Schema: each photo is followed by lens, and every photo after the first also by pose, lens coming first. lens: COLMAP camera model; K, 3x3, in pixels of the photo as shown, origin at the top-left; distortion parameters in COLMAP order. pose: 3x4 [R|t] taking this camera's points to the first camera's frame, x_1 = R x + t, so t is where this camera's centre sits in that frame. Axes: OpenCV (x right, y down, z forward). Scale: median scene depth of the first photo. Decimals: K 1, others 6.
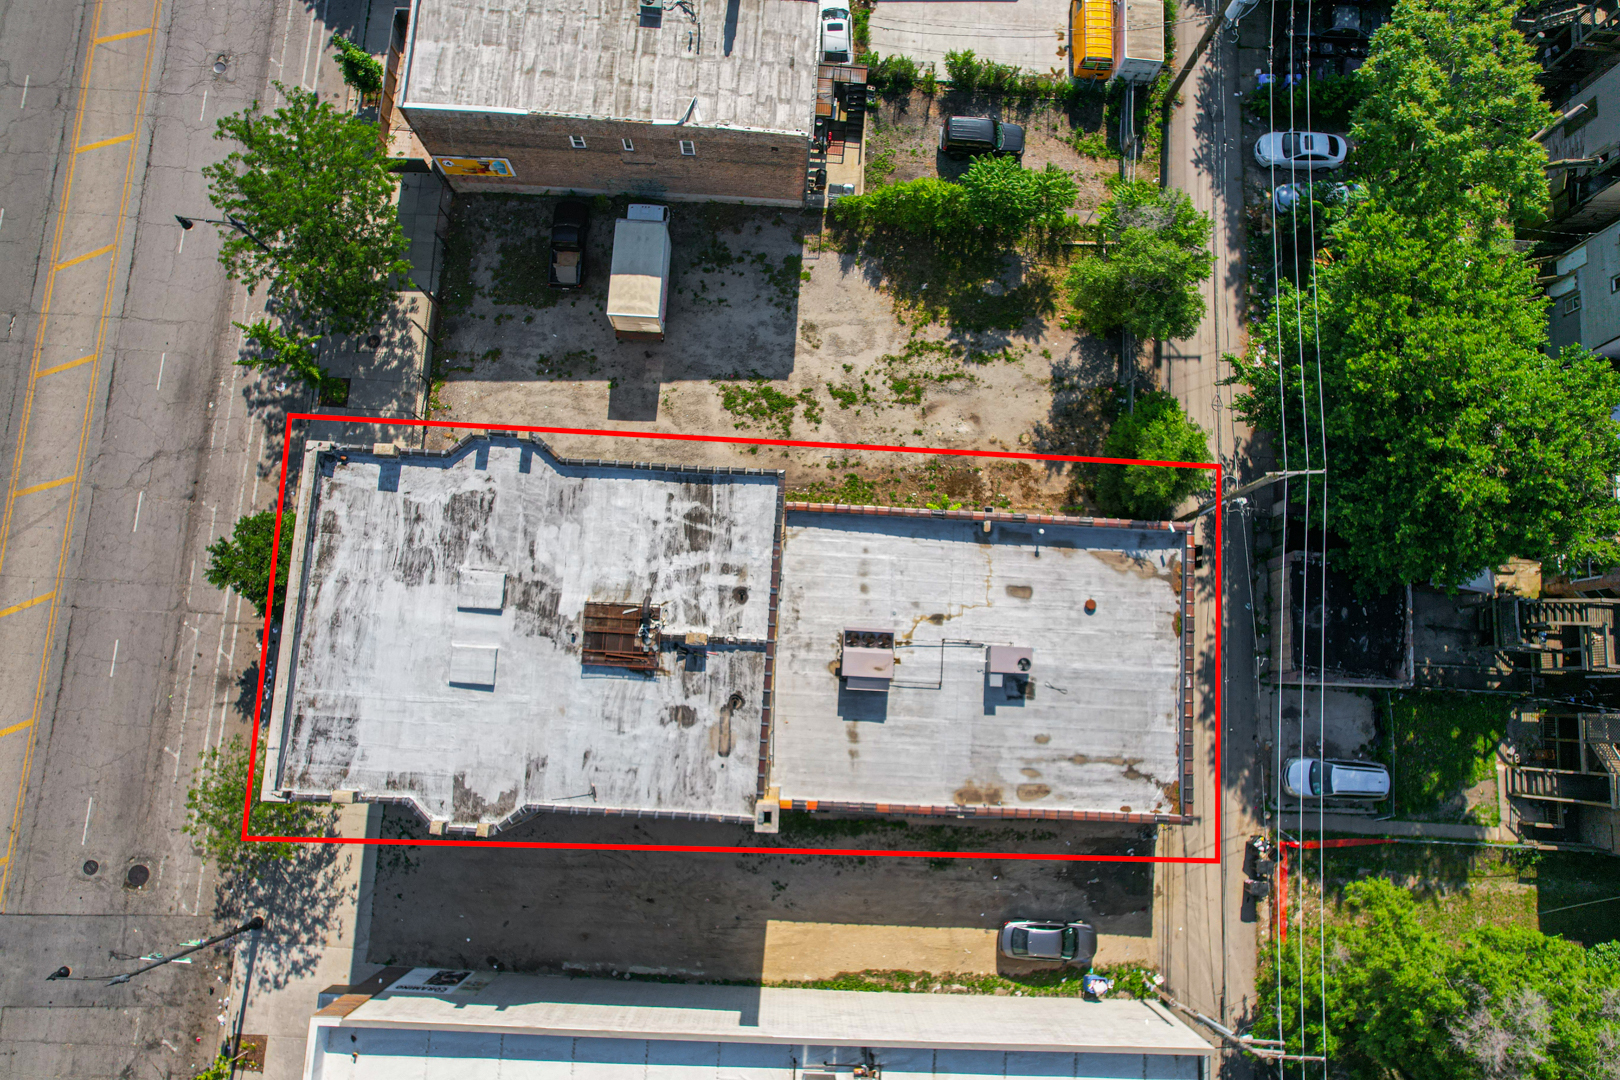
lens RADIAL K [[1049.4, 0, 819.1], [0, 1049.4, 539.5], [0, 0, 1]] dist [-0.084493, 0.082756]
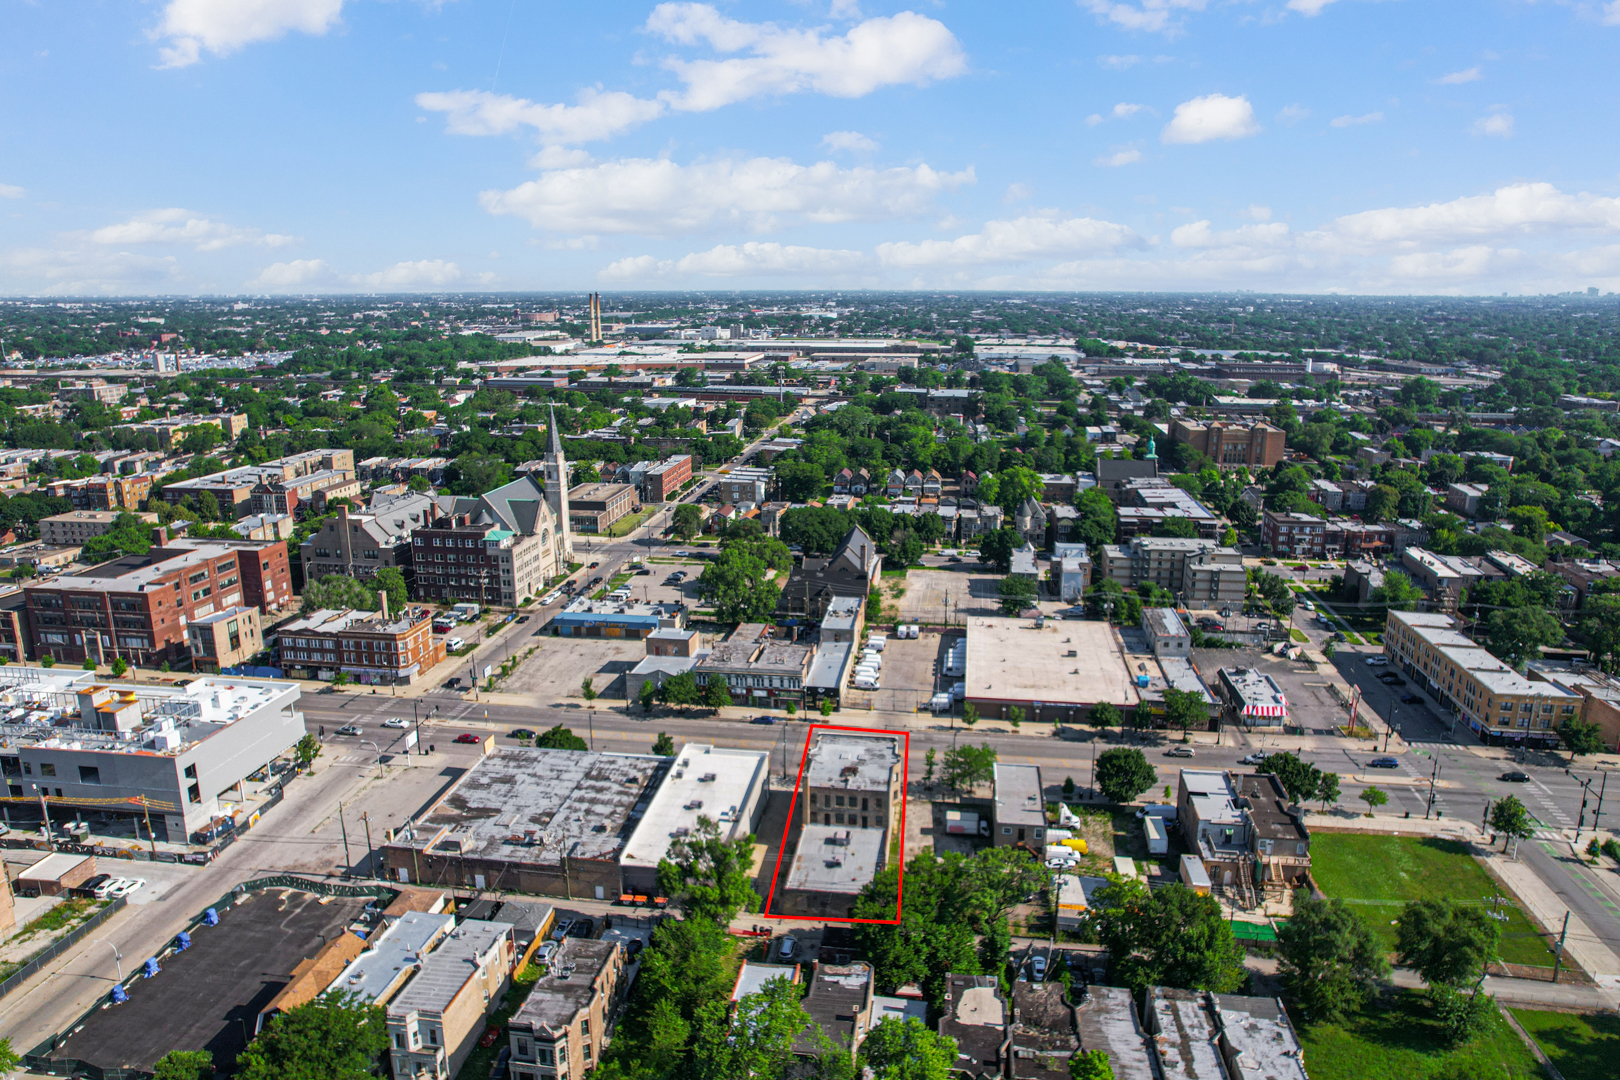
lens RADIAL K [[1049.4, 0, 819.1], [0, 1049.4, 539.5], [0, 0, 1]] dist [-0.084493, 0.082756]
pose [[-0.087659, 0.202969, -0.975254, 3.029454], [-0.984229, 0.133364, 0.116221, -0.323331], [0.153652, 0.970061, 0.188078, -0.580604]]
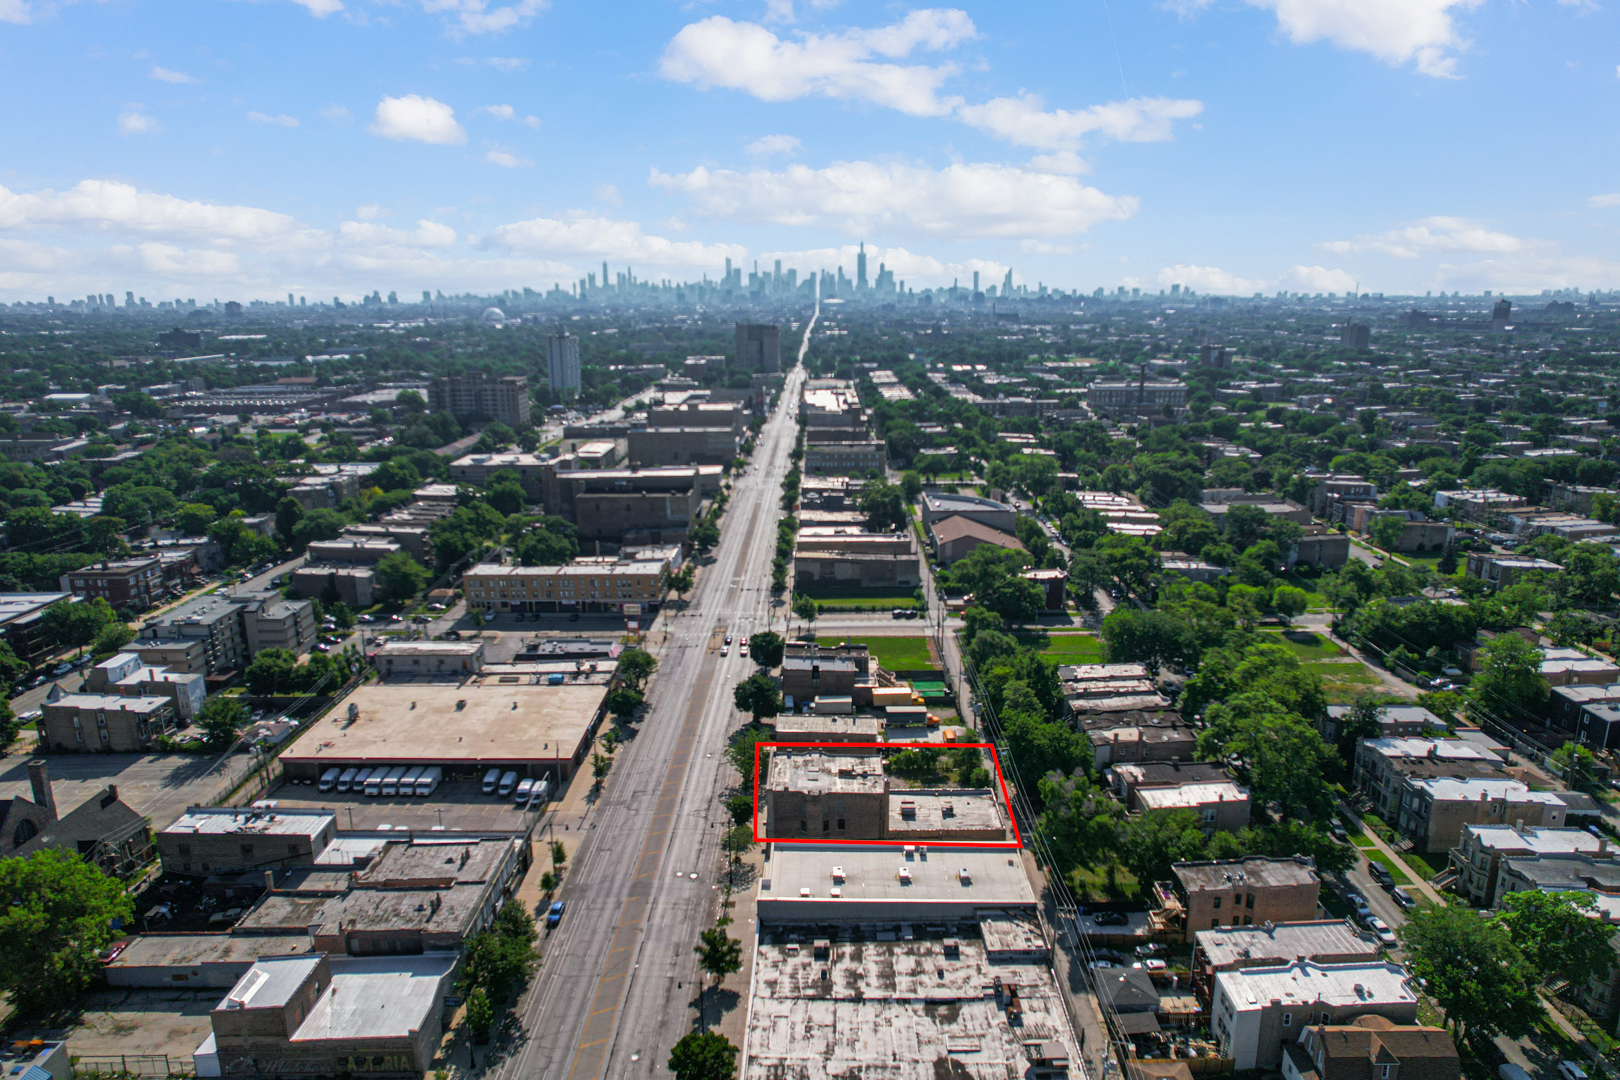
lens RADIAL K [[1049.4, 0, 819.1], [0, 1049.4, 539.5], [0, 0, 1]] dist [-0.084493, 0.082756]
pose [[0.997675, -0.051288, 0.044879, -0.358001], [0.061325, 0.388348, -0.919470, 2.903553], [0.029730, 0.920084, 0.390591, -1.224011]]
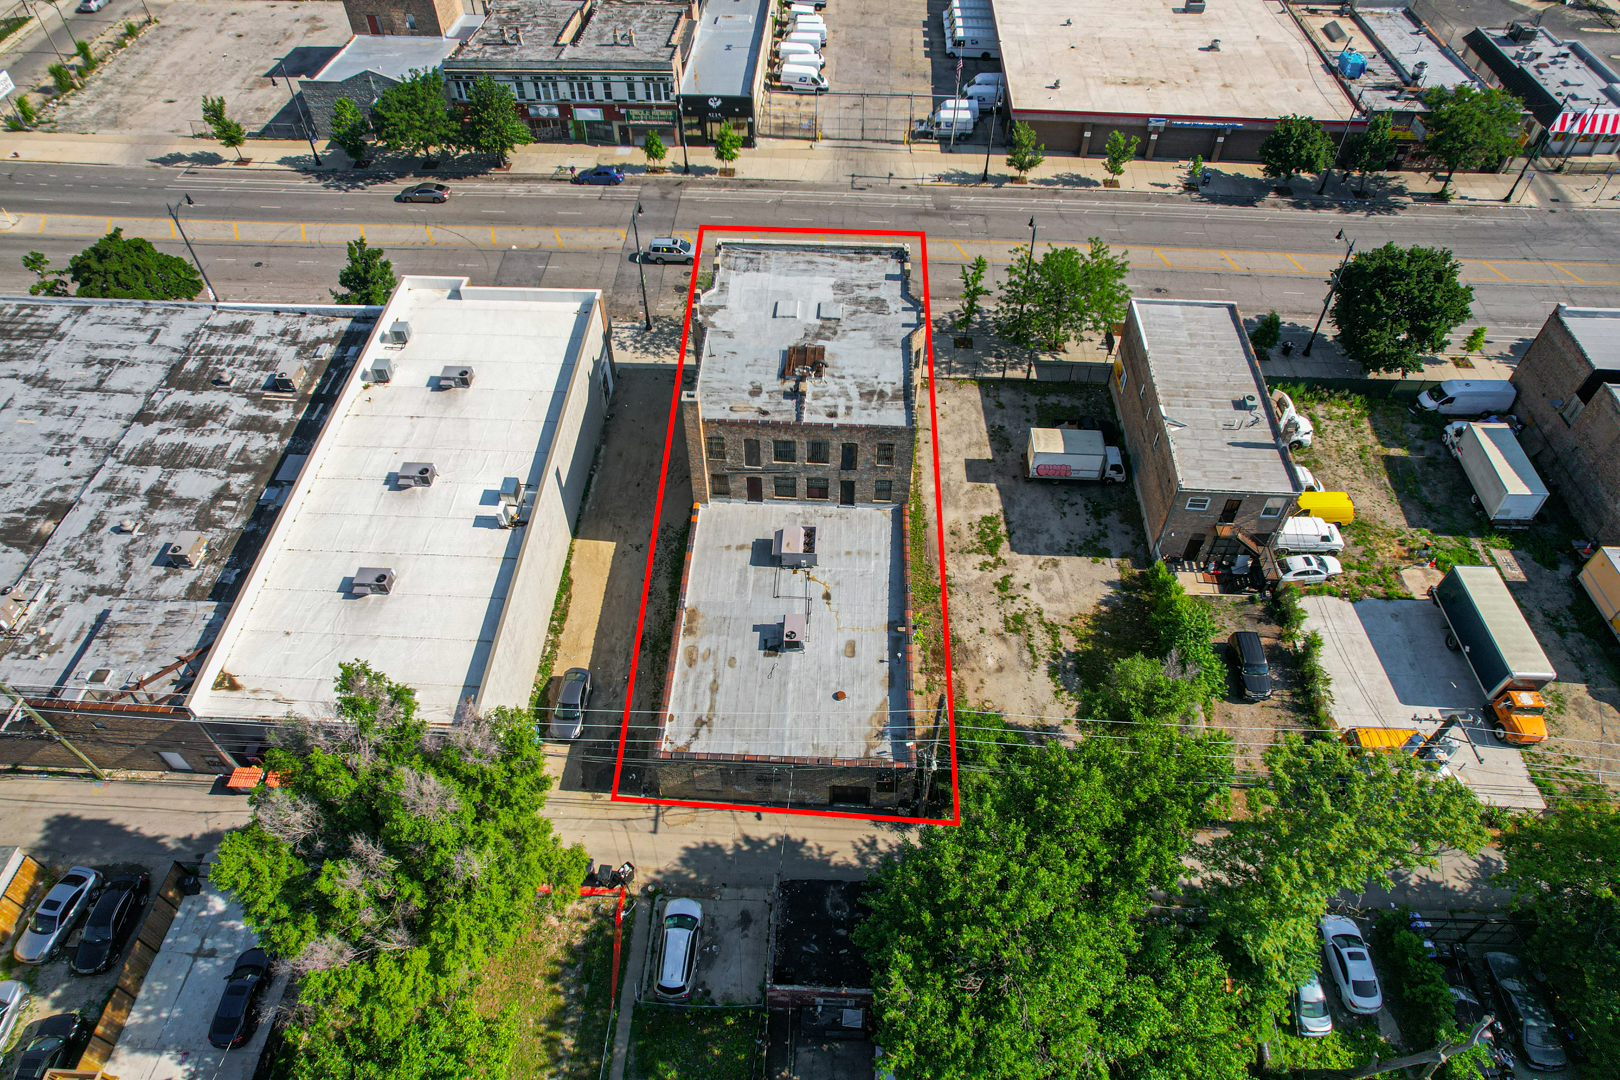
lens RADIAL K [[1049.4, 0, 819.1], [0, 1049.4, 539.5], [0, 0, 1]] dist [-0.084493, 0.082756]
pose [[0.011696, 0.715029, -0.698997, 0.941881], [-0.988638, 0.113037, 0.099087, -0.049905], [0.149863, 0.689896, 0.708226, 0.025512]]
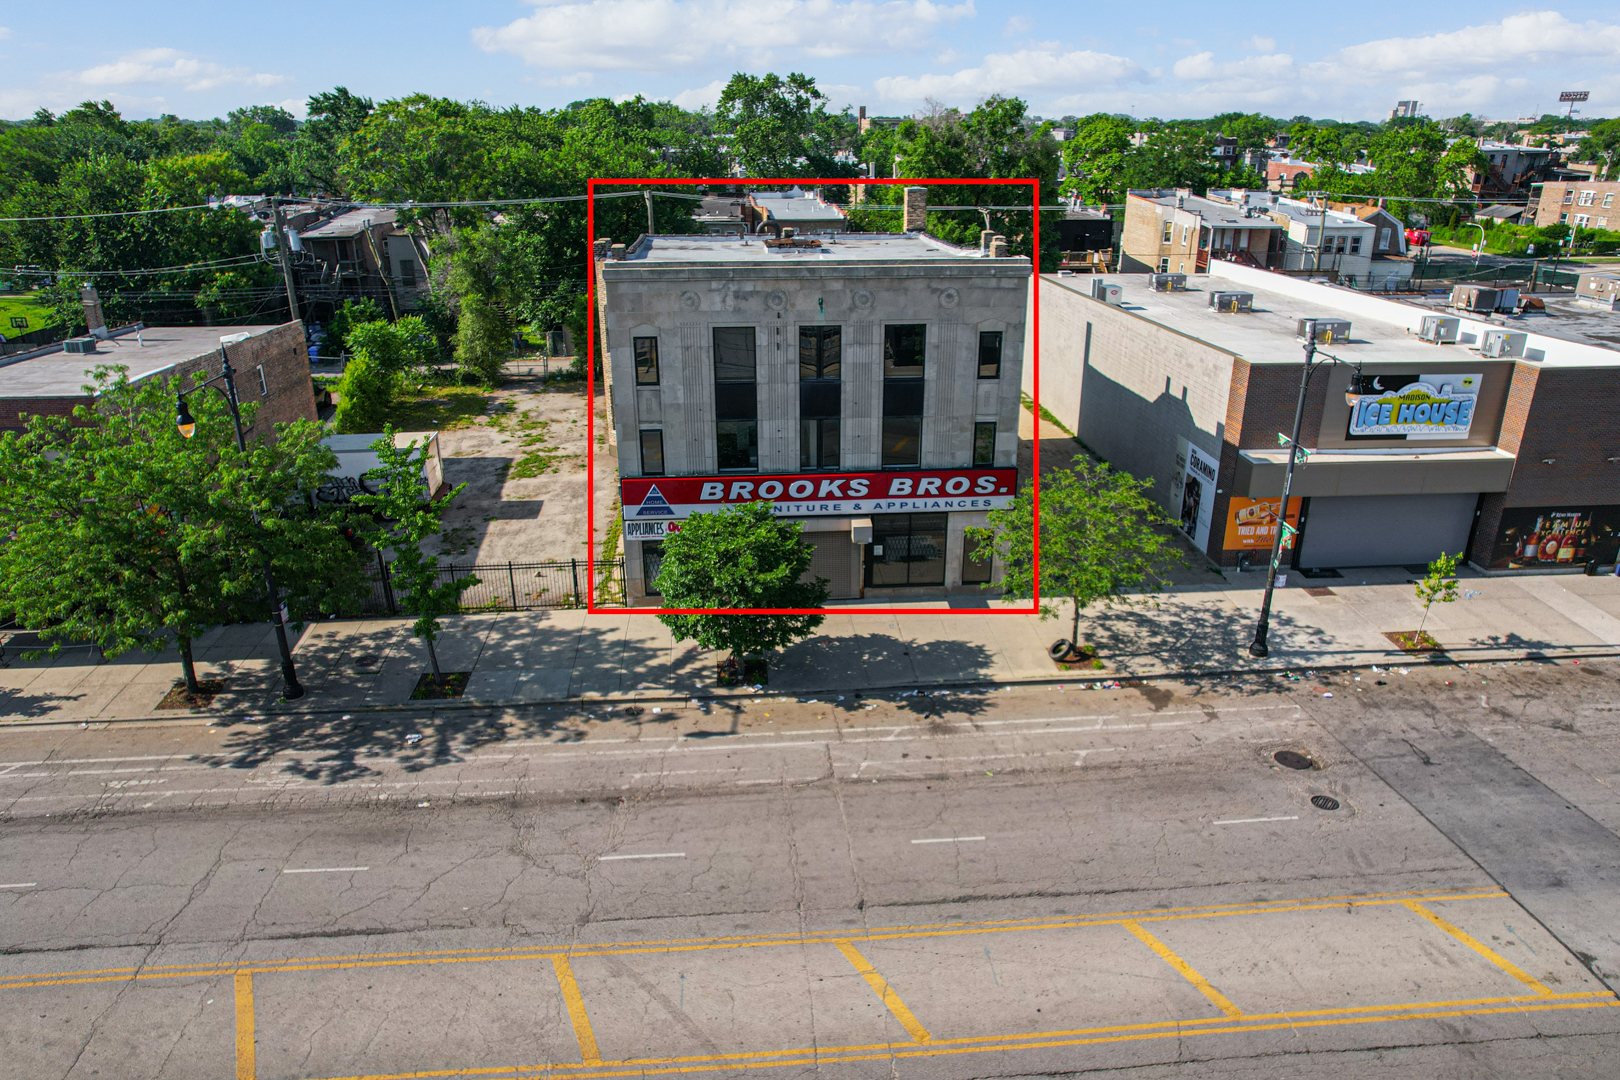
lens RADIAL K [[1049.4, 0, 819.1], [0, 1049.4, 539.5], [0, 0, 1]] dist [-0.084493, 0.082756]
pose [[-0.136158, -0.416867, 0.898712, -1.065079], [0.978029, 0.087989, 0.188988, -0.051752], [-0.157860, 0.904699, 0.395728, 0.682184]]
